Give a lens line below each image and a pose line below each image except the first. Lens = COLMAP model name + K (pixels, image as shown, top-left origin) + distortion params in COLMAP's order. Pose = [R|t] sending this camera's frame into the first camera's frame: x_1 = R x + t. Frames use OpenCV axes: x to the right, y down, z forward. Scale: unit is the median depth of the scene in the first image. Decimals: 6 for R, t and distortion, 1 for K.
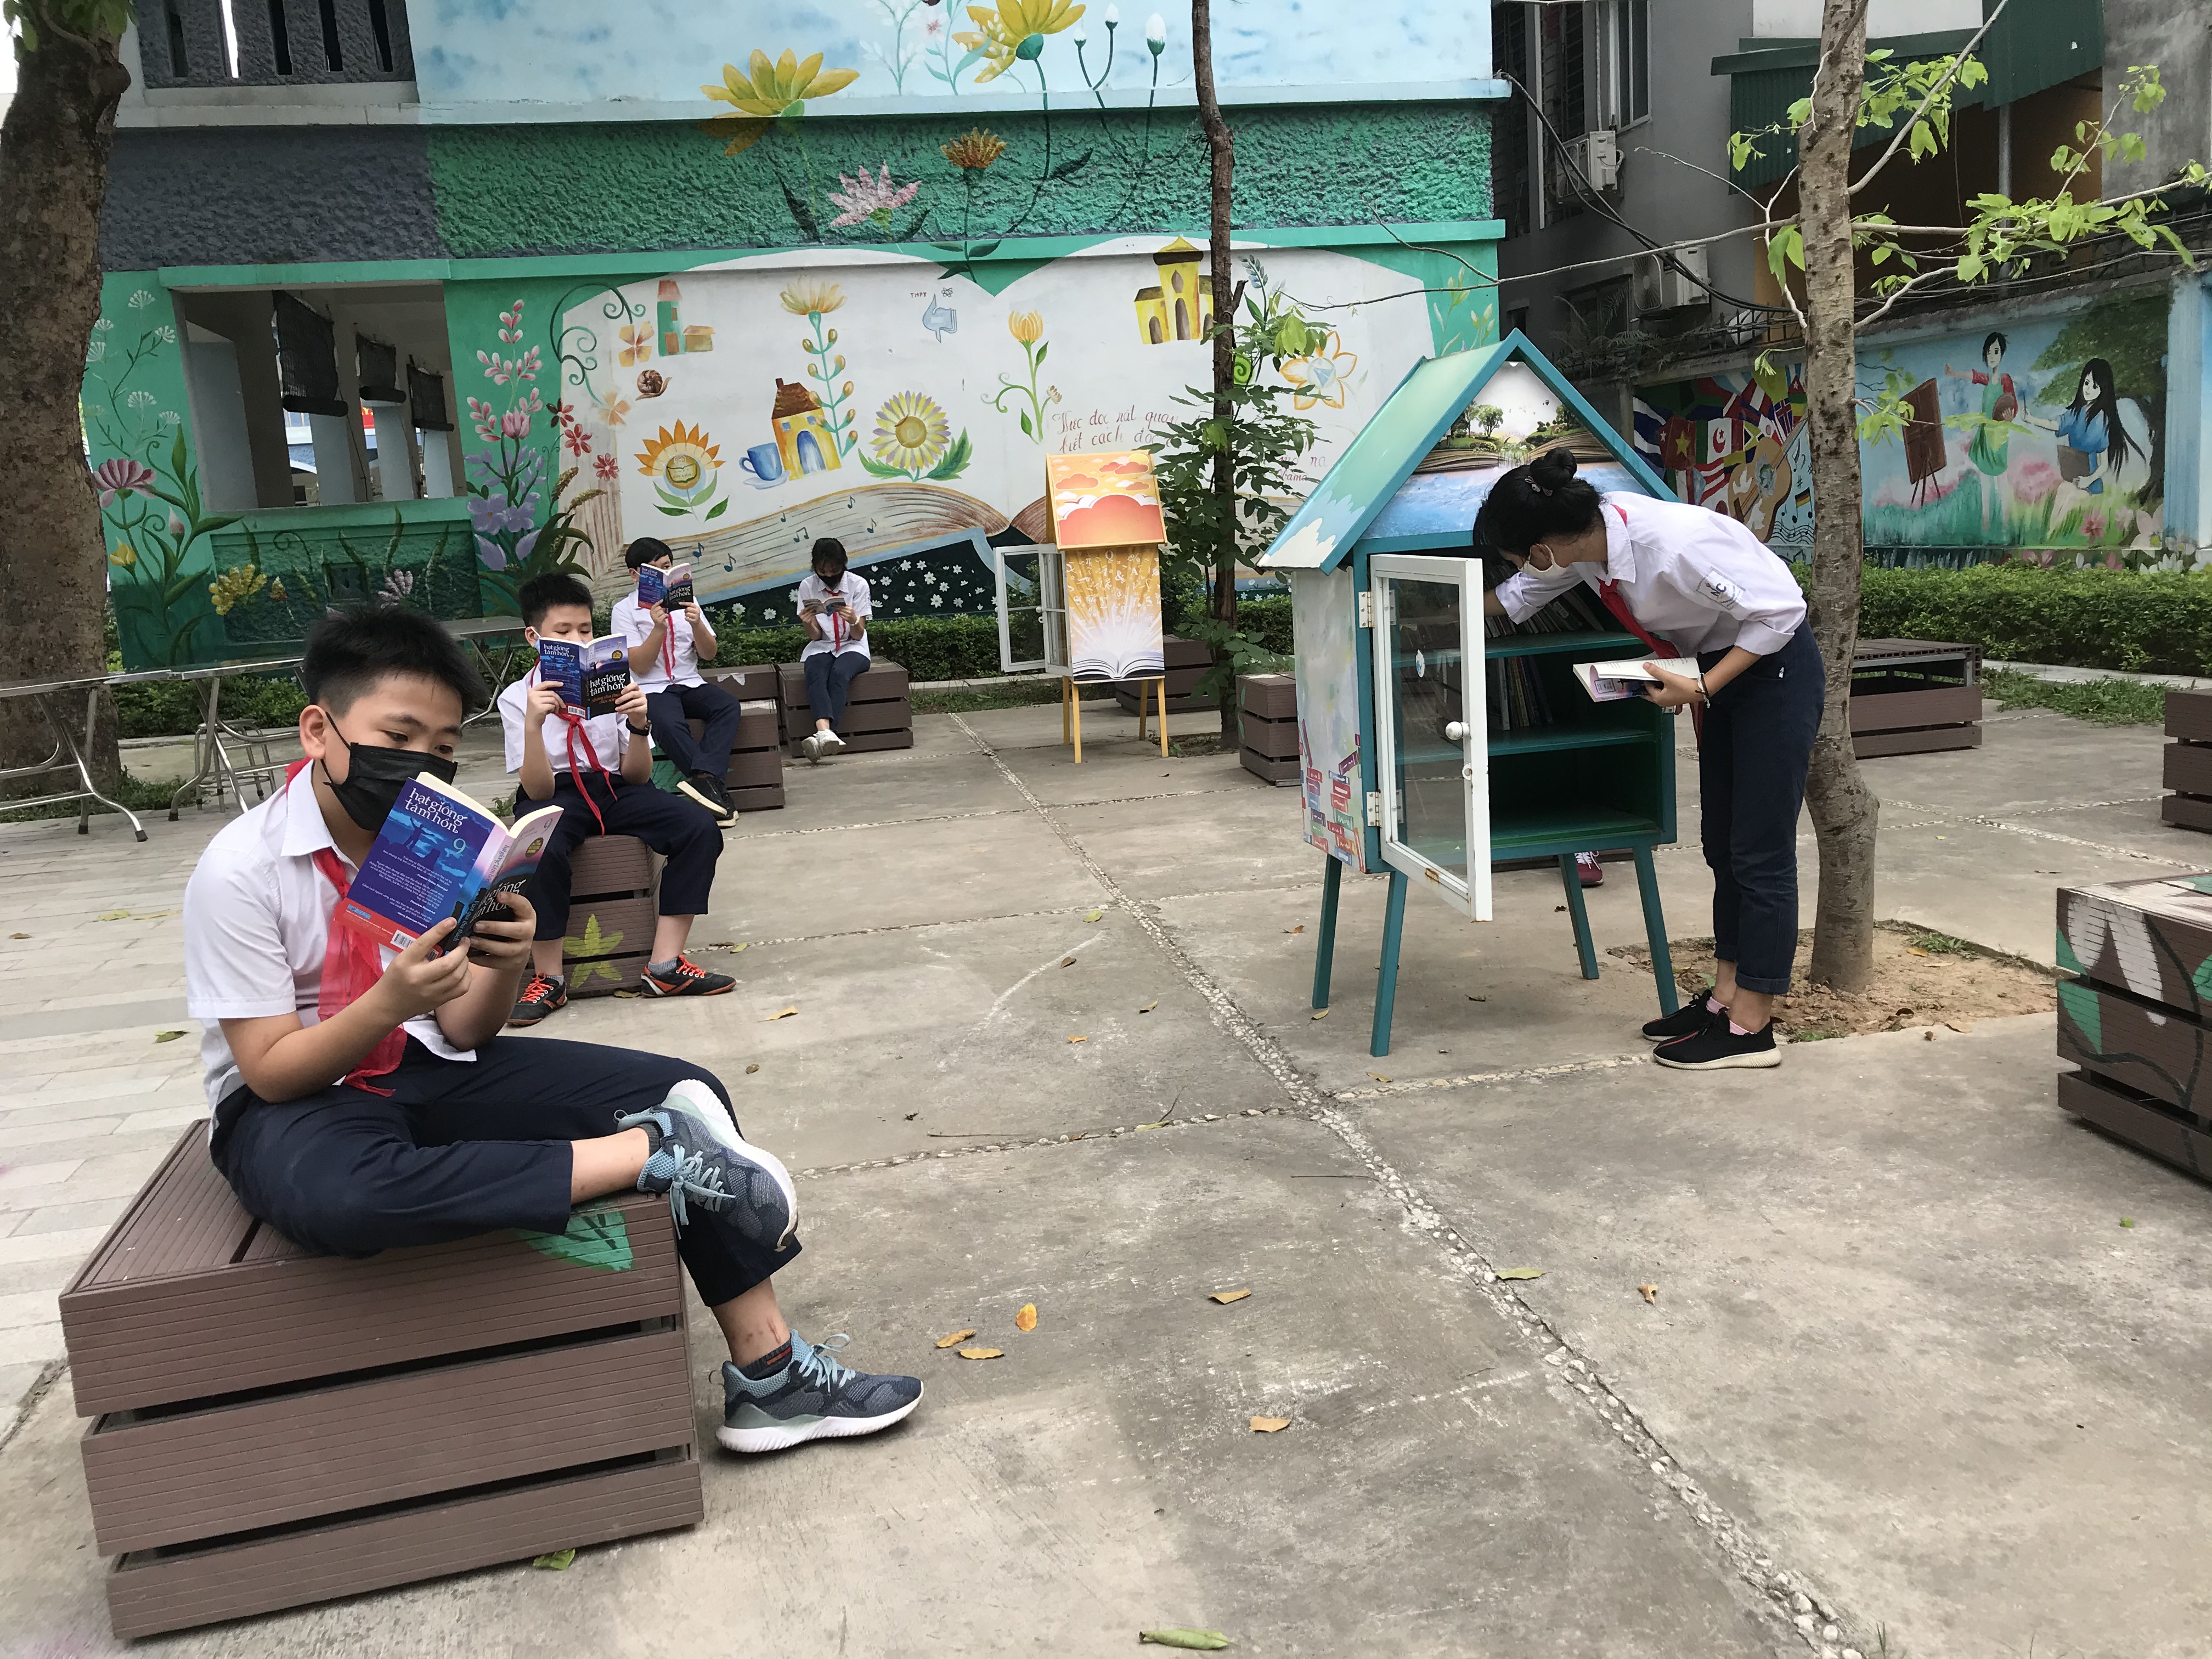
lens RADIAL K [[1836.2, 0, 1101.4], [0, 1836.2, 837.3], [0, 0, 1]] dist [0.003061, 0.012287]
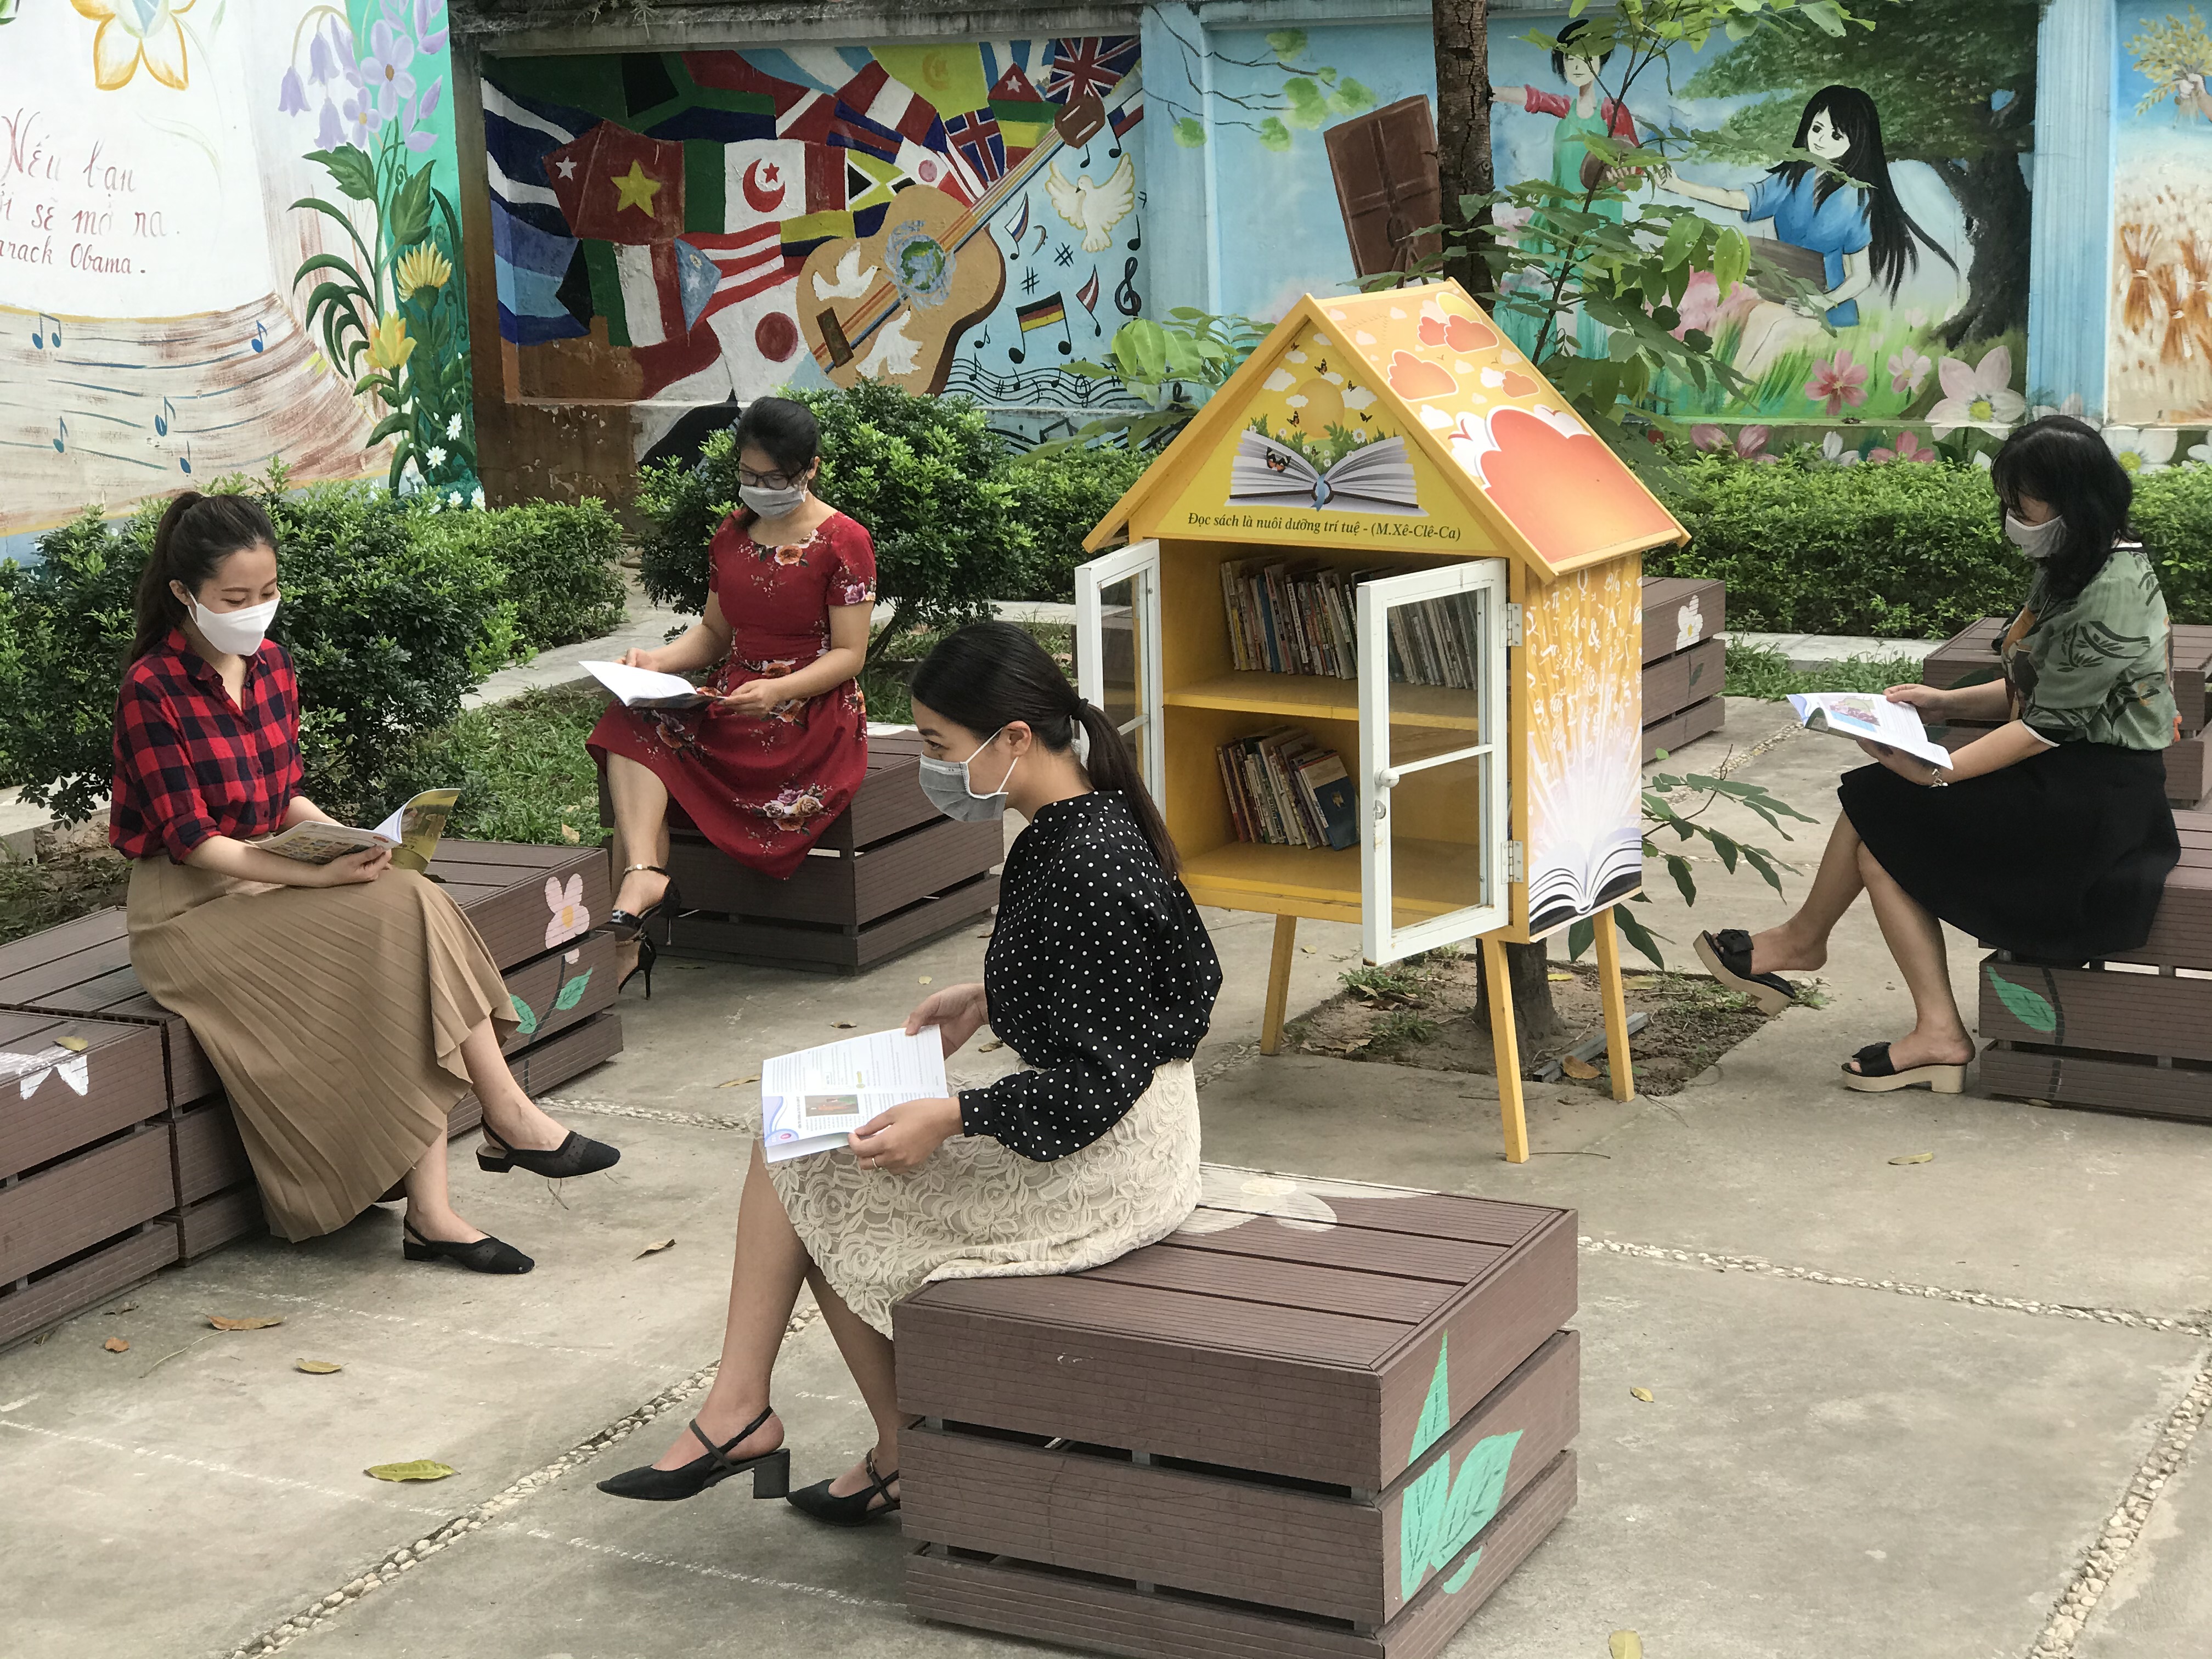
lens RADIAL K [[3625.1, 0, 1106.6], [0, 3625.1, 837.6], [0, 0, 1]] dist [0.057136, 0.073356]
pose [[0.626359, -0.120206, 0.770211, -0.439285], [0.128546, 0.990440, 0.050039, -0.107982], [-0.768863, 0.067665, 0.635823, 0.442079]]
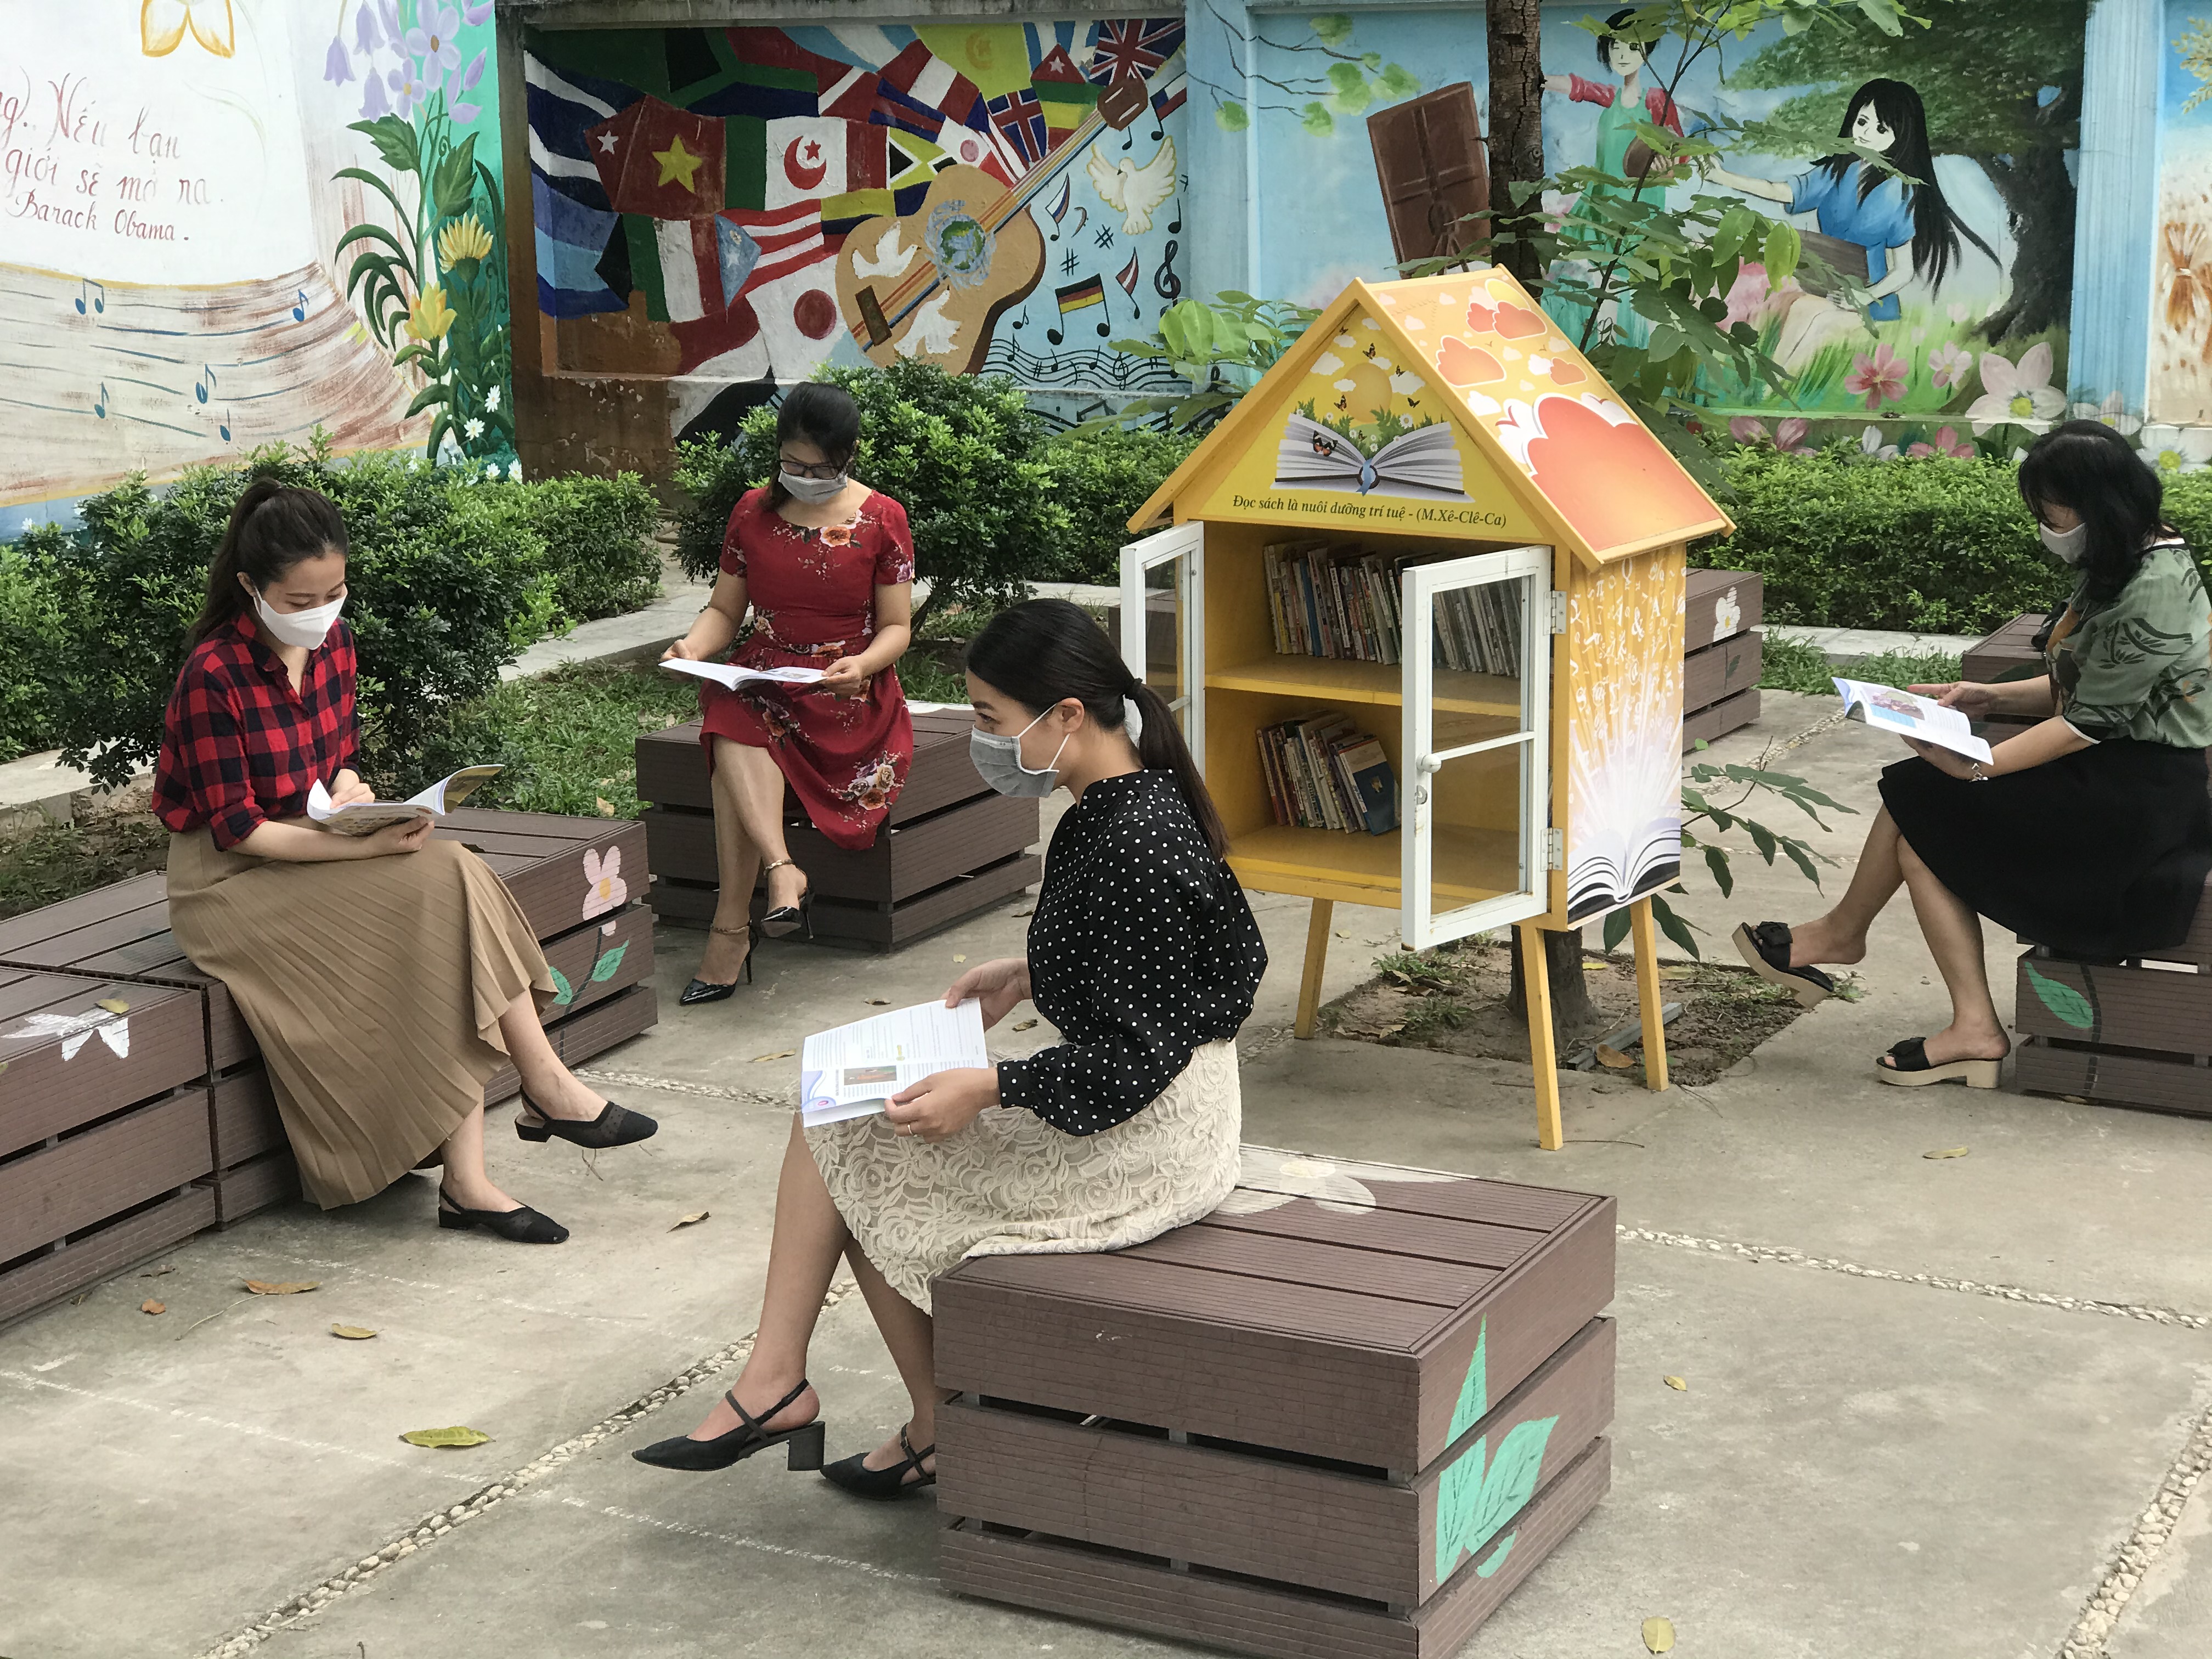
lens RADIAL K [[3625.1, 0, 1106.6], [0, 3625.1, 837.6], [0, 0, 1]] dist [0.057136, 0.073356]
pose [[0.633134, -0.112929, 0.765760, -0.441067], [0.112203, 0.992241, 0.053559, -0.107734], [-0.765867, 0.052011, 0.640892, 0.443732]]
